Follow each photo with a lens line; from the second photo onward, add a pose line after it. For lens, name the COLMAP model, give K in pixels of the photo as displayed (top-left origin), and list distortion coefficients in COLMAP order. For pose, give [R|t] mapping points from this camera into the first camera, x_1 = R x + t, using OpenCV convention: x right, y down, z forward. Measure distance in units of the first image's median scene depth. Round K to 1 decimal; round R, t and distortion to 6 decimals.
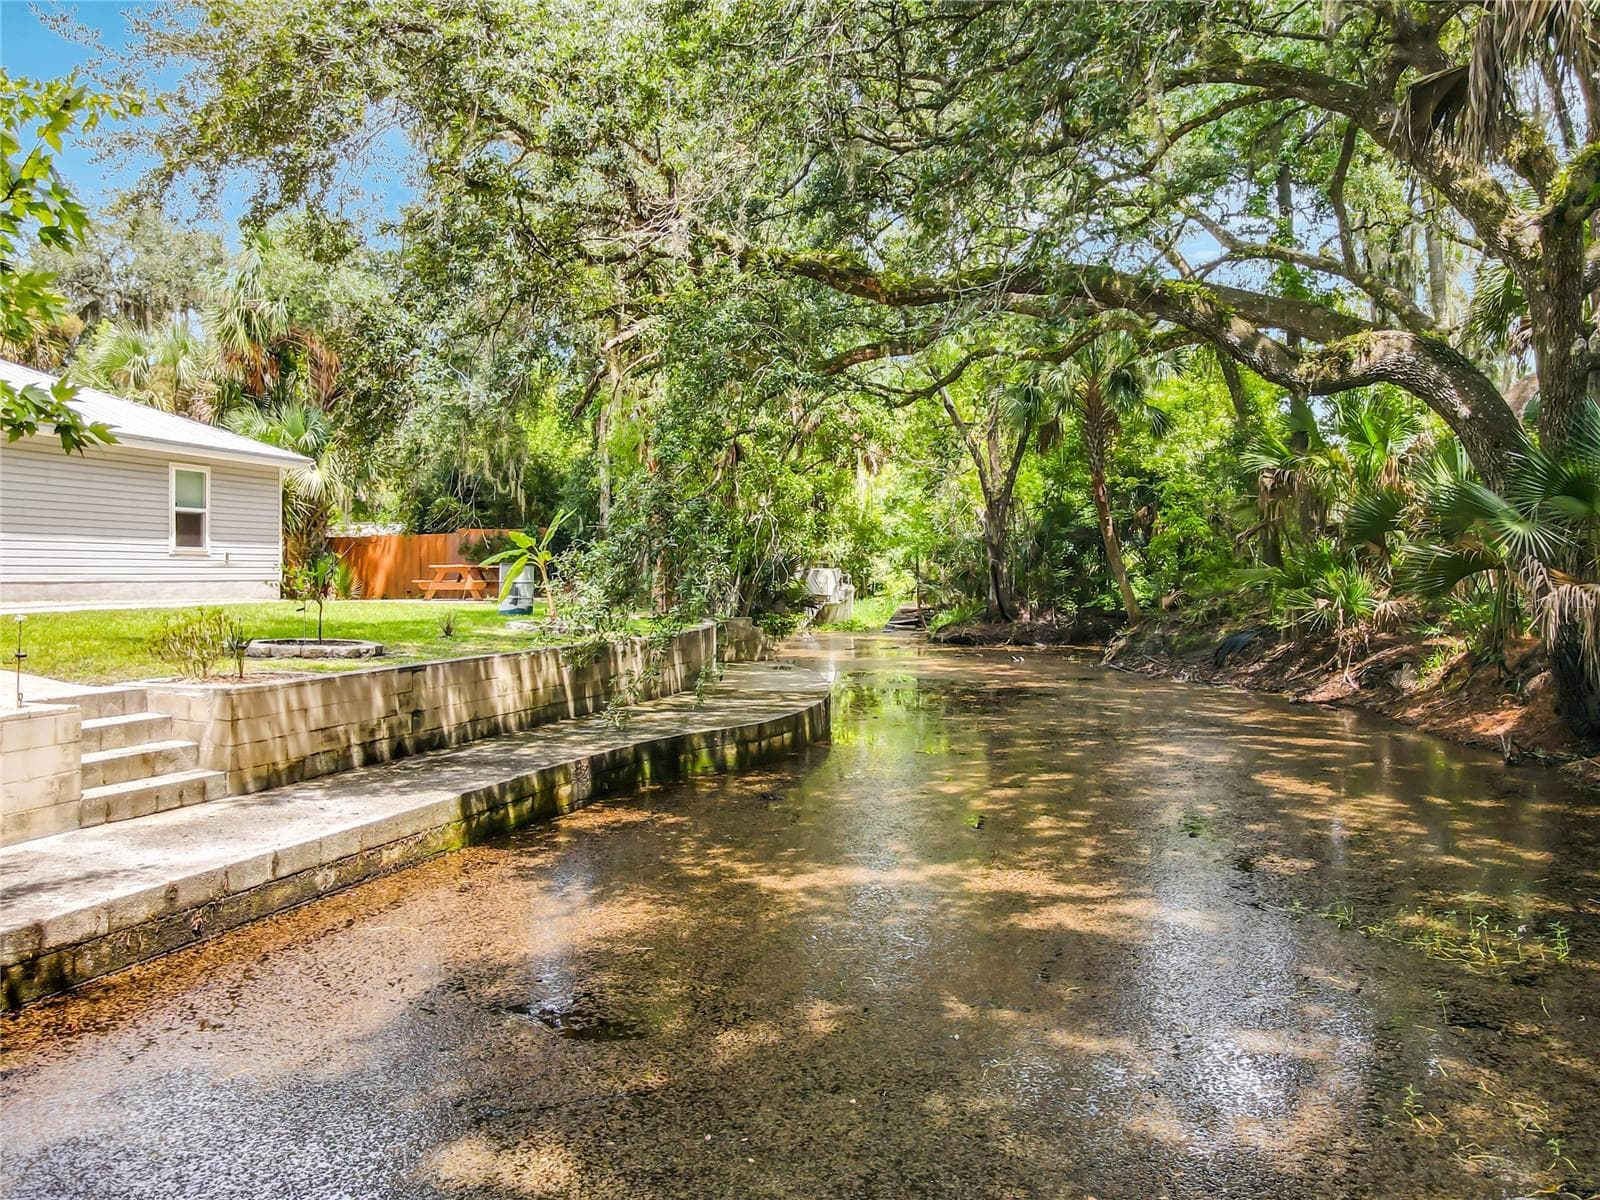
lens RADIAL K [[1248.9, 0, 800.0], [0, 1248.9, 523.1], [0, 0, 1]] dist [-0.006204, 0.076783]
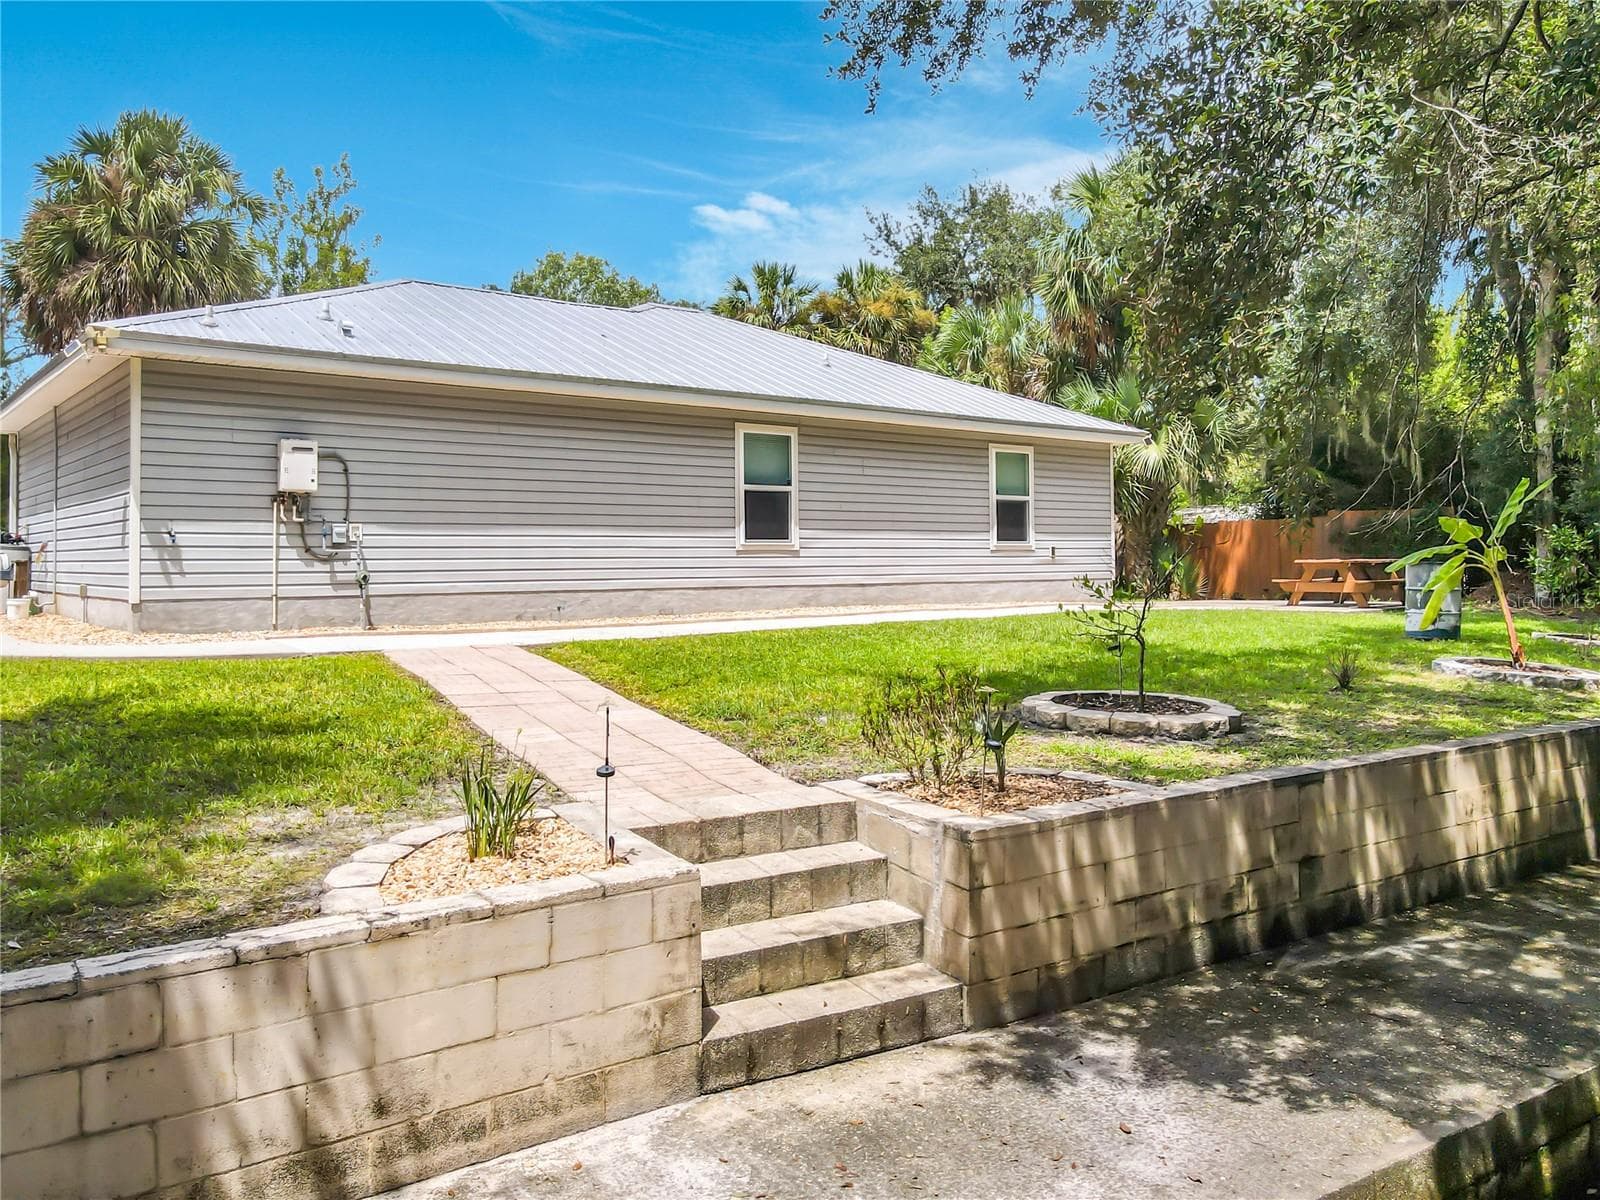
lens RADIAL K [[1194.0, 0, 818.2], [0, 1194.0, 564.6], [0, 0, 1]] dist [-0.008559, 0.010032]
pose [[0.792944, 0.002109, -0.609290, -0.145964], [0.029469, 0.998691, 0.041808, -0.004681], [0.608581, -0.051107, 0.791844, 0.424509]]
